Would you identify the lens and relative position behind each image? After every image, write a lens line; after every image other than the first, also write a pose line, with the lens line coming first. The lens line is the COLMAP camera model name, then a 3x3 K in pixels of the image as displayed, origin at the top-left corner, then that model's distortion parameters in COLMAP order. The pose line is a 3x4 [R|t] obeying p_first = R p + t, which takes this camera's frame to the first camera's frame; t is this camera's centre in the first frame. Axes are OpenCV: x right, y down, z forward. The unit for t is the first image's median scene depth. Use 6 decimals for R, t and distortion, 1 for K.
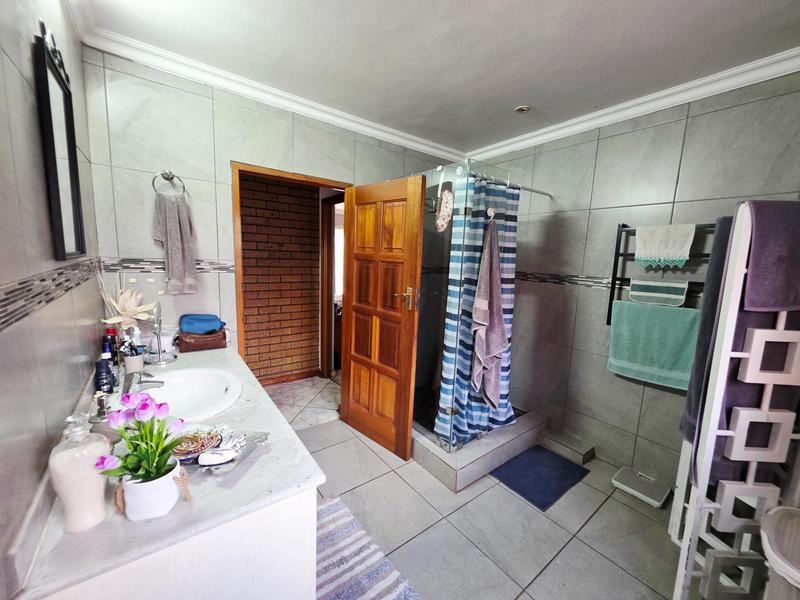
lens RADIAL K [[320.4, 0, 400.5], [0, 320.4, 298.8], [0, 0, 1]] dist [0.009797, -0.001167]
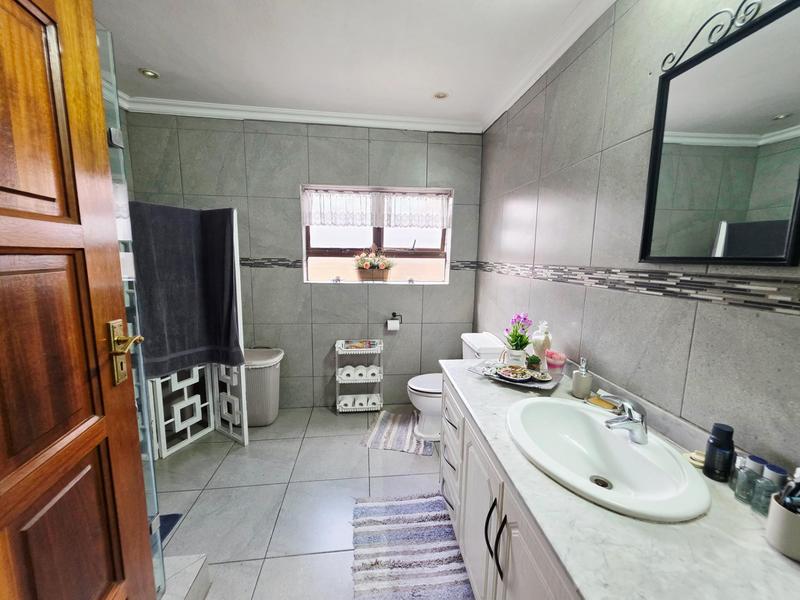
lens RADIAL K [[320.4, 0, 399.4], [0, 320.4, 297.8], [0, 0, 1]] dist [0.009797, -0.001167]
pose [[-0.858134, -0.124523, 0.498096, -0.599790], [0.017797, 0.962345, 0.271246, -0.250051], [-0.513117, 0.241630, -0.823605, 1.640814]]
